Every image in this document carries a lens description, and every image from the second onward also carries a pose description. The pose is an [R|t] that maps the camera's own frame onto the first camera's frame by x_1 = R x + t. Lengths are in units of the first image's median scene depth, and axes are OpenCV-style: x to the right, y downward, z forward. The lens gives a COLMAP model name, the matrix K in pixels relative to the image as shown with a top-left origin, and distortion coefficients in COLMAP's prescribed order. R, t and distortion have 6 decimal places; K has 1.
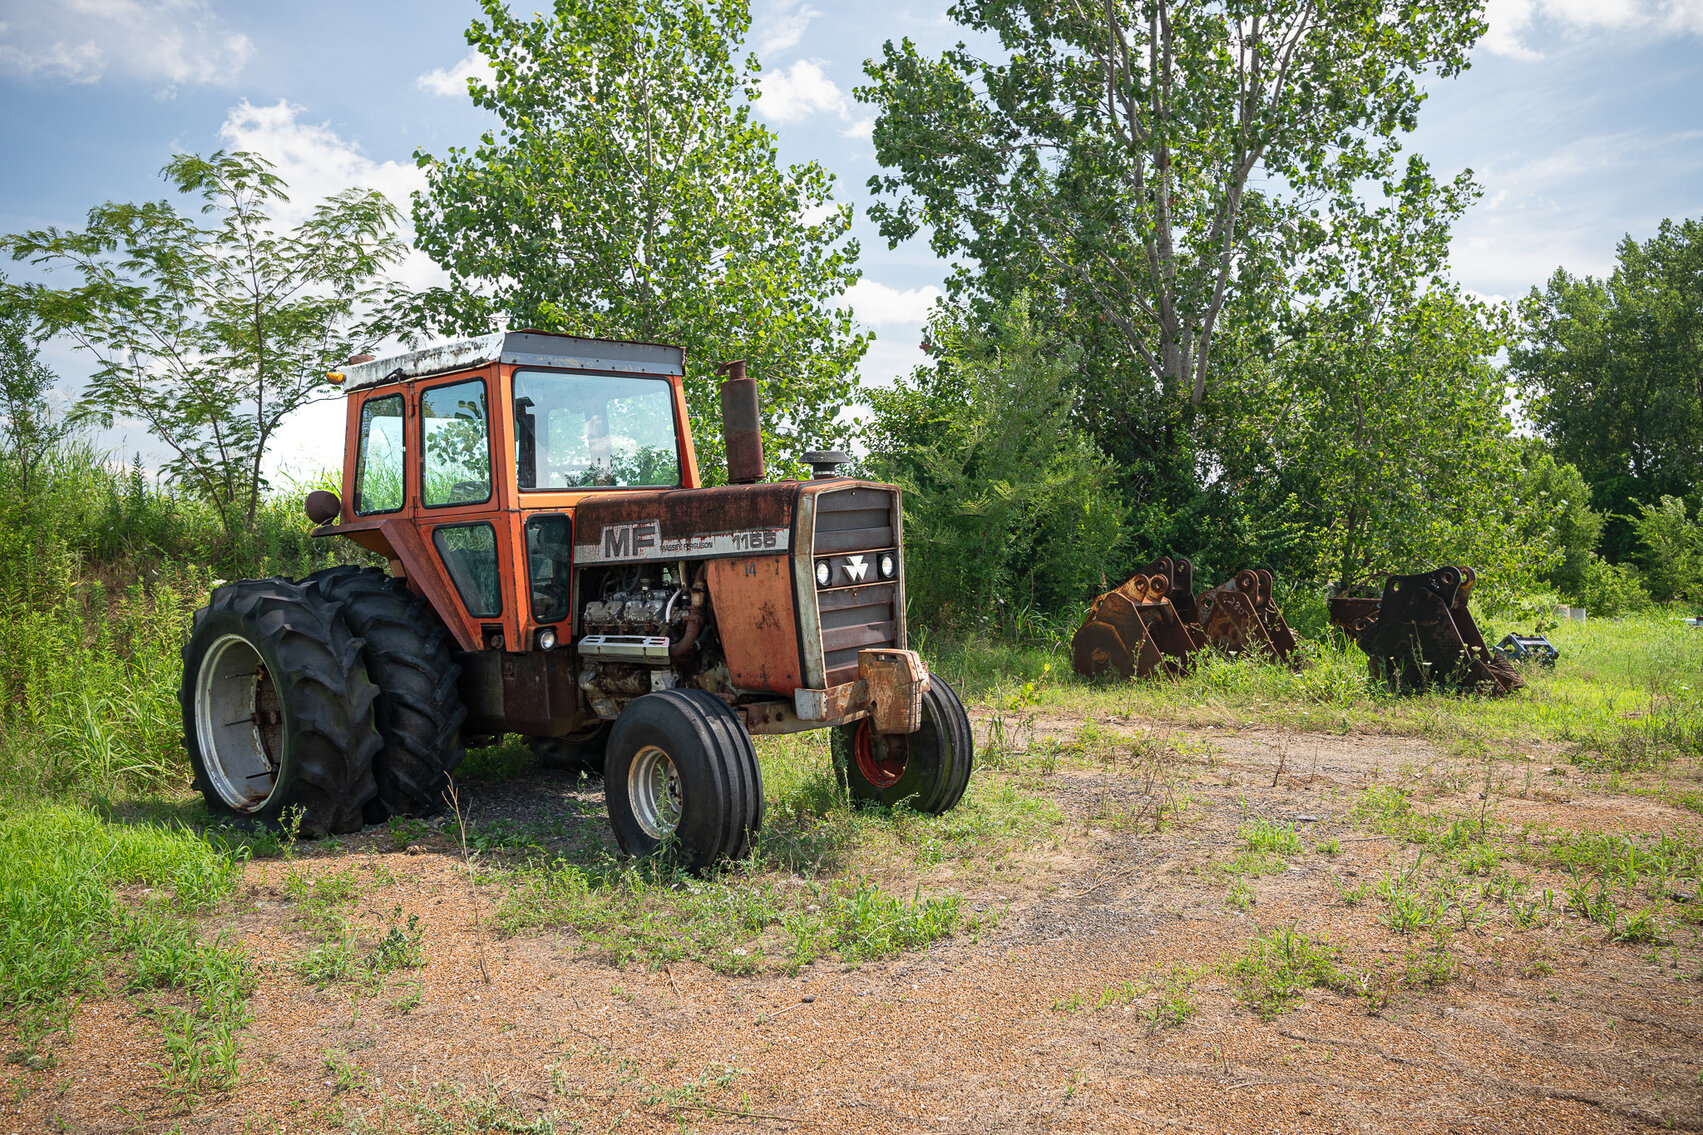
lens RADIAL K [[1326.2, 0, 851.5], [0, 1326.2, 567.5], [0, 0, 1]] dist [-0.011673, -0.007264]
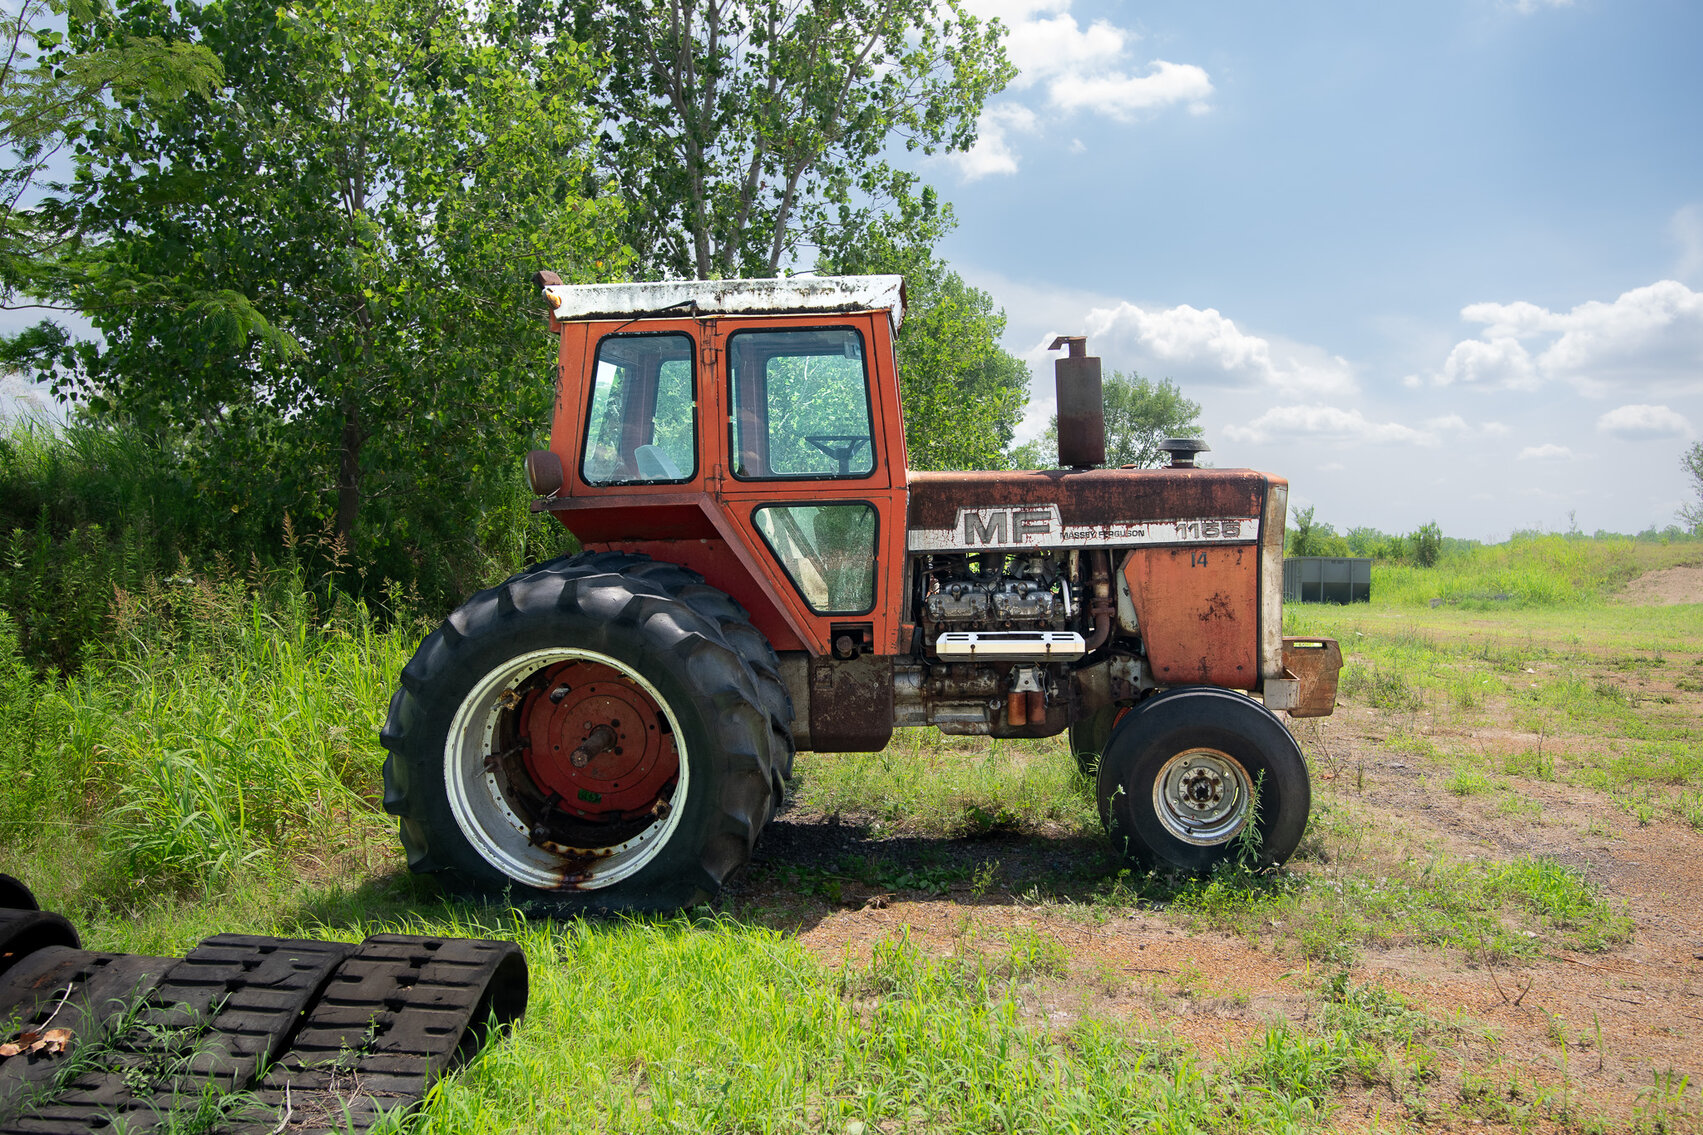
lens RADIAL K [[1326.2, 0, 851.5], [0, 1326.2, 567.5], [0, 0, 1]] dist [-0.011673, -0.007264]
pose [[0.816540, -0.006914, 0.577248, -0.773804], [-0.007076, 0.999733, 0.021984, -0.011222], [-0.577246, -0.022036, 0.816273, 0.325582]]
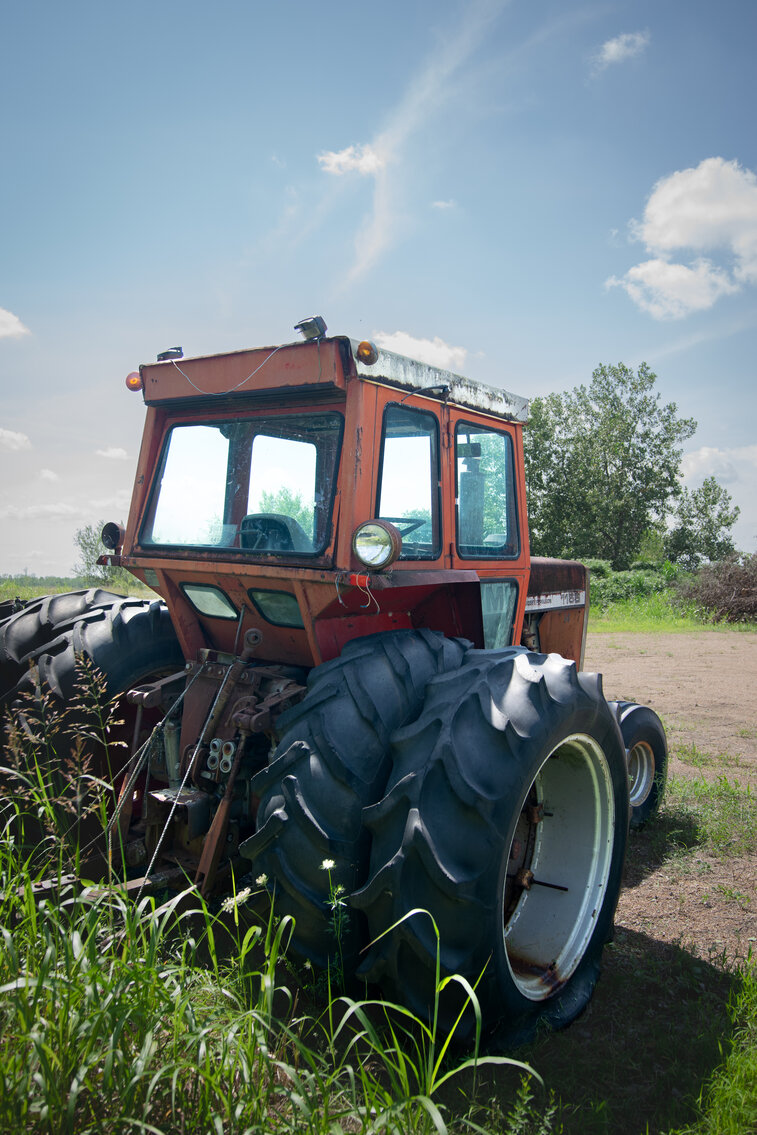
lens RADIAL K [[883.9, 0, 378.5], [0, 883.9, 567.5], [0, 0, 1]] dist [-0.011673, -0.007264]
pose [[-0.046100, 0.027157, 0.998568, -0.950675], [-0.004971, 0.999612, -0.027415, -0.024276], [-0.998924, -0.006227, -0.045947, 1.147607]]
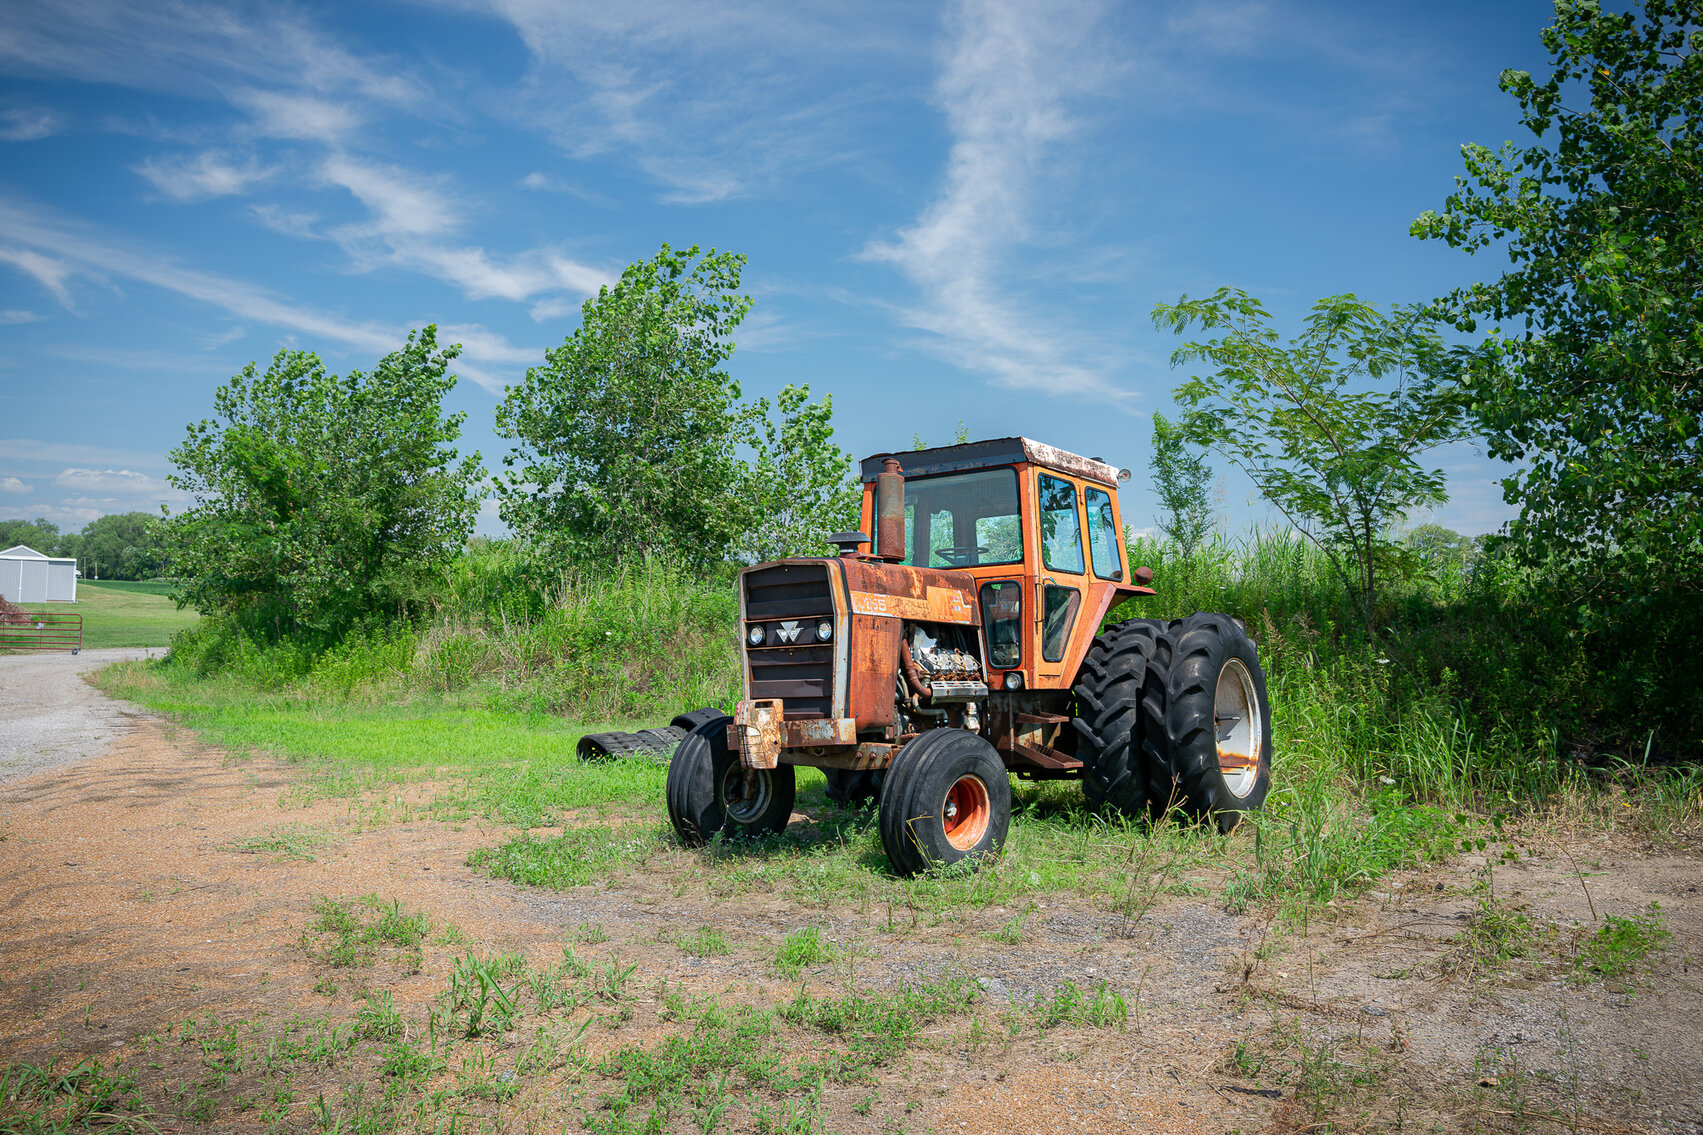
lens RADIAL K [[1340.3, 0, 859.1], [0, 1340.3, 559.4], [0, 0, 1]] dist [0.003172, -0.000346]
pose [[0.052411, -0.044900, -0.997616, 1.128639], [-0.019092, 0.998761, -0.045954, -0.009788], [0.998443, 0.021455, 0.051489, 0.923938]]
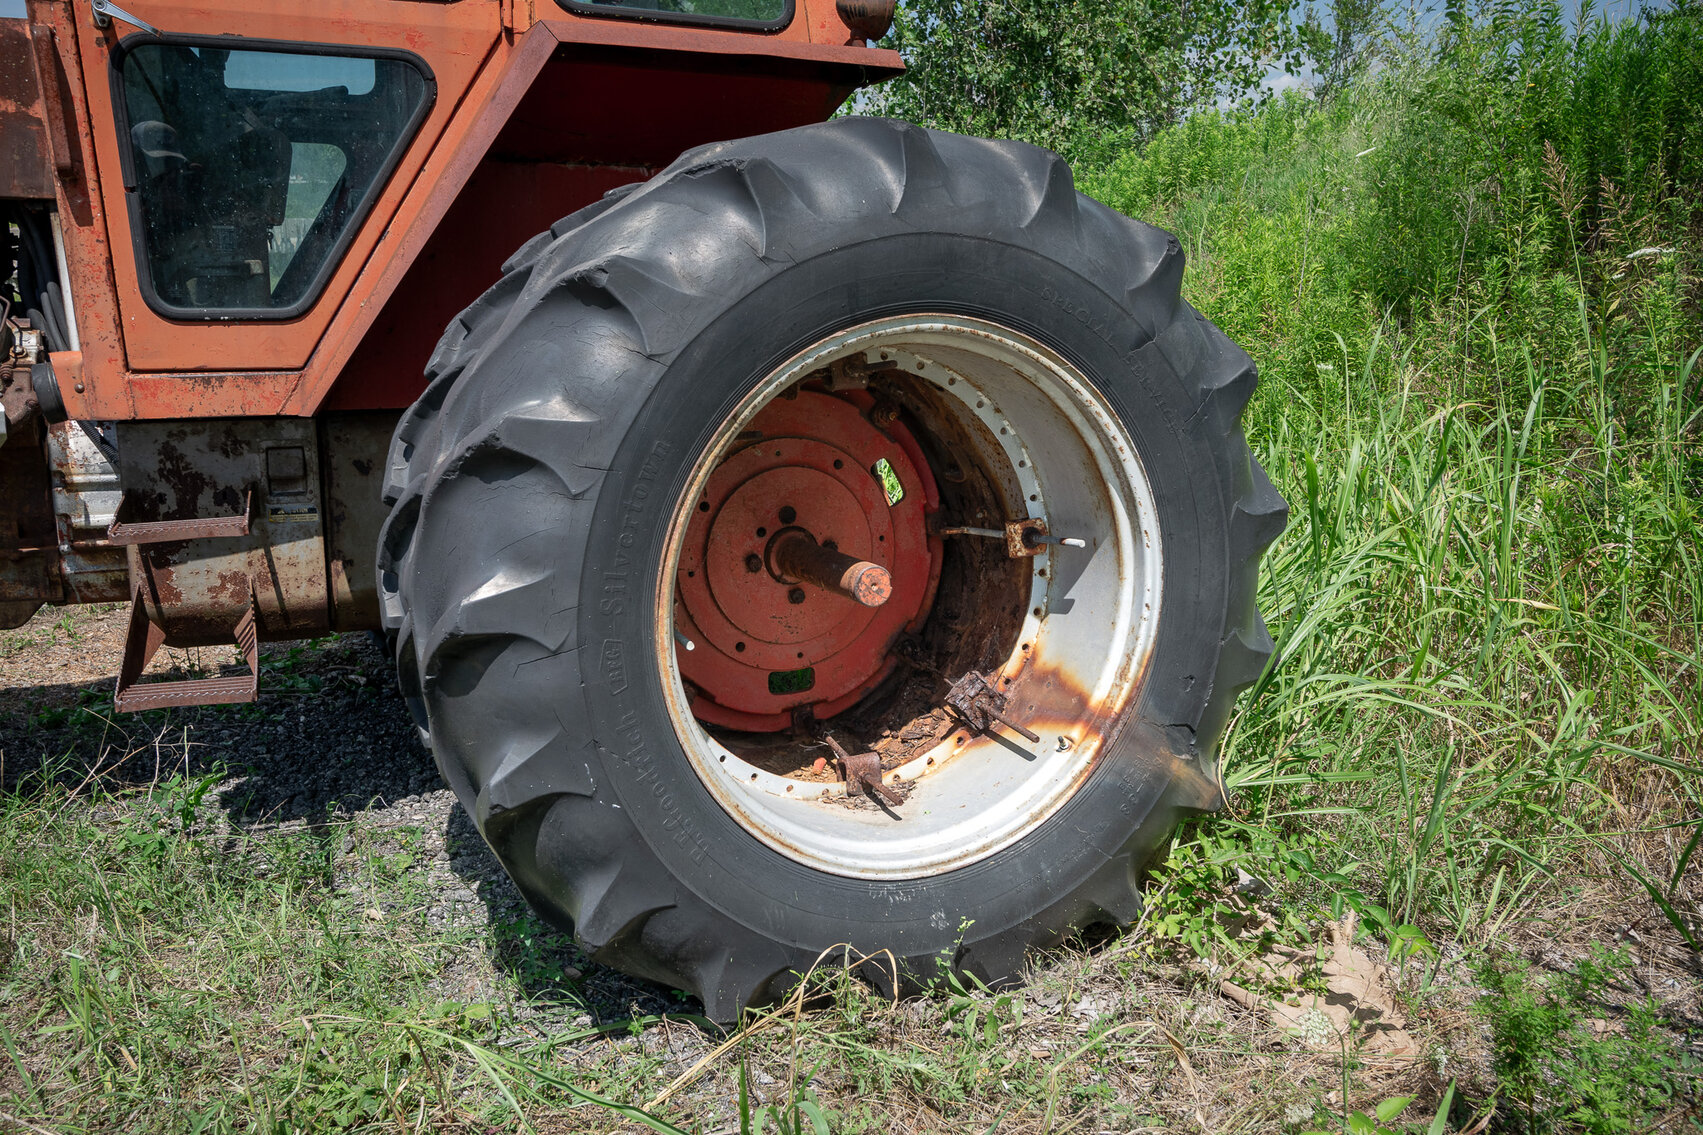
lens RADIAL K [[1434.8, 0, 857.5], [0, 1434.8, 559.5], [0, 0, 1]] dist [-0.007861, -0.016621]
pose [[-0.458720, 0.206988, -0.864136, 0.116292], [-0.000384, 0.972444, 0.233135, -0.002200], [0.888581, 0.107275, -0.446000, 1.511972]]
